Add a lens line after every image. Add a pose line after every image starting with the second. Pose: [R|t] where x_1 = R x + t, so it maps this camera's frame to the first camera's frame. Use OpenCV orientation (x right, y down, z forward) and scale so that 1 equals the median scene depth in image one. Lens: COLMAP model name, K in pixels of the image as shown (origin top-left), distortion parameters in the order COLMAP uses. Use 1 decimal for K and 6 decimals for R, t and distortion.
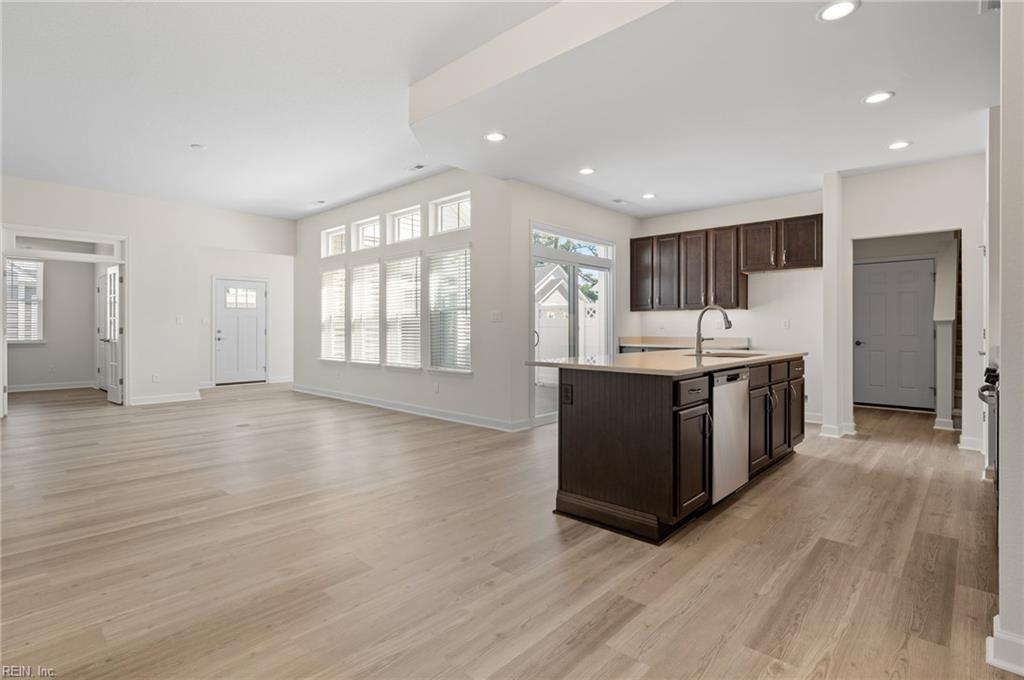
lens RADIAL K [[501.2, 0, 512.7], [0, 501.2, 328.4], [0, 0, 1]] dist [-0.000089, -0.000043]
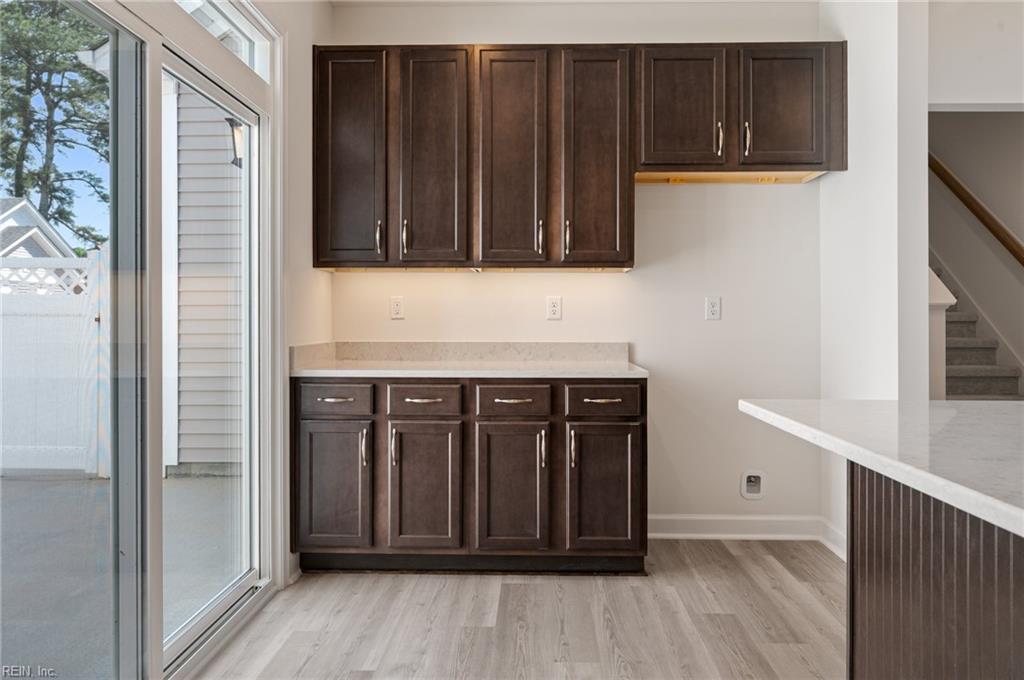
lens RADIAL K [[677.1, 0, 514.5], [0, 677.1, 317.6], [0, 0, 1]] dist [0.002231, 0.001322]
pose [[0.752381, 0.002326, 0.658724, 0.078372], [0.000256, 0.999993, -0.003824, 0.001787], [-0.658728, 0.003045, 0.752375, 1.094534]]
